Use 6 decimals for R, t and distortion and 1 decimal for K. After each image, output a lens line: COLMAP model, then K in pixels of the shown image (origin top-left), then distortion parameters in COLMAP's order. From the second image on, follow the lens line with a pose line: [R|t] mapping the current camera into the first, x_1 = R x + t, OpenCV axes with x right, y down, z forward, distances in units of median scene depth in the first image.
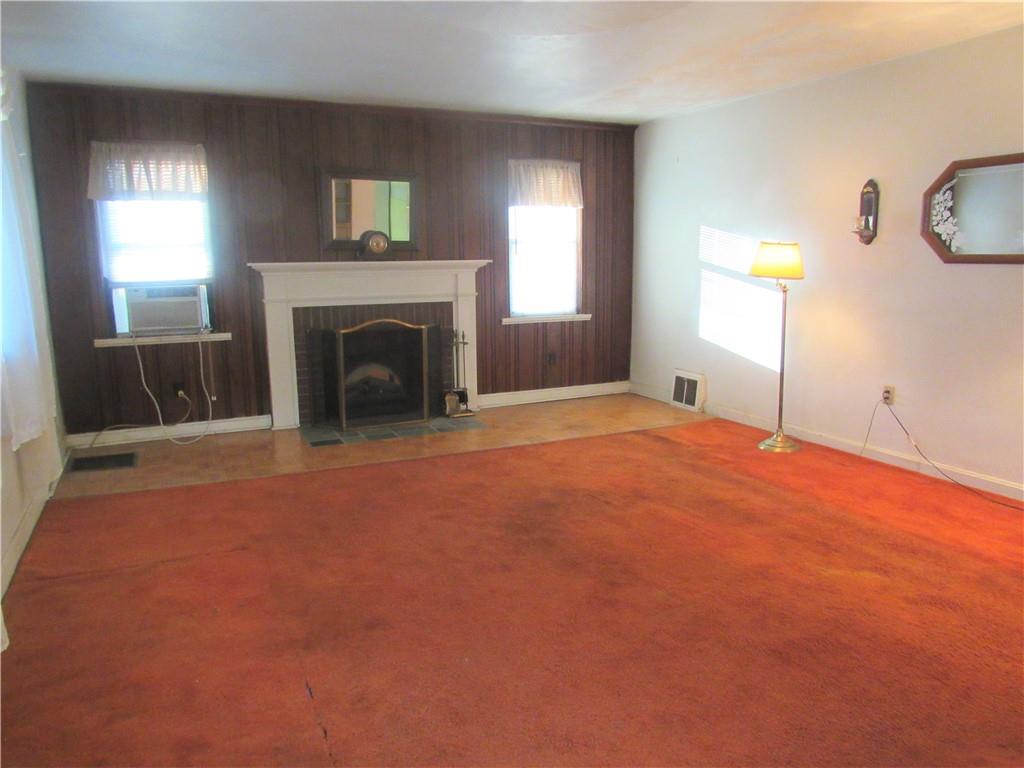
lens RADIAL K [[734.3, 0, 508.6], [0, 734.3, 376.4], [0, 0, 1]] dist [-0.022769, 0.007073]
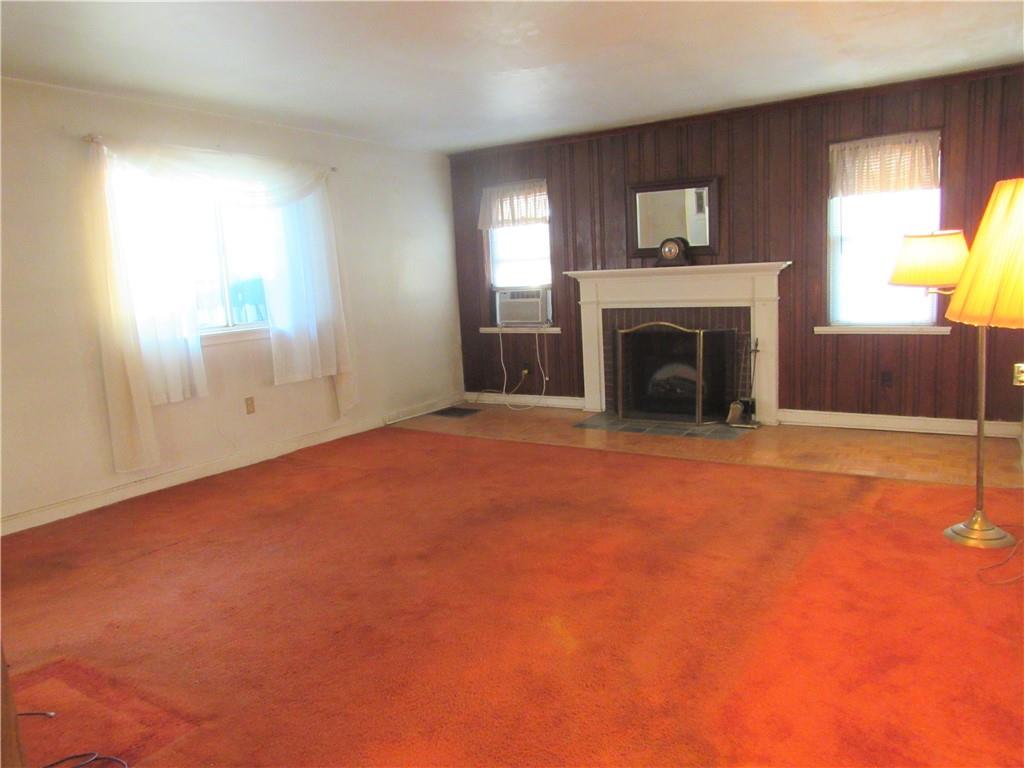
lens RADIAL K [[734.3, 0, 508.6], [0, 734.3, 387.8], [0, 0, 1]] dist [-0.022769, 0.007073]
pose [[0.537625, 0.117623, -0.834939, 0.610540], [-0.091167, 0.992526, 0.081120, -0.049682], [0.838241, 0.032507, 0.544331, 0.241854]]
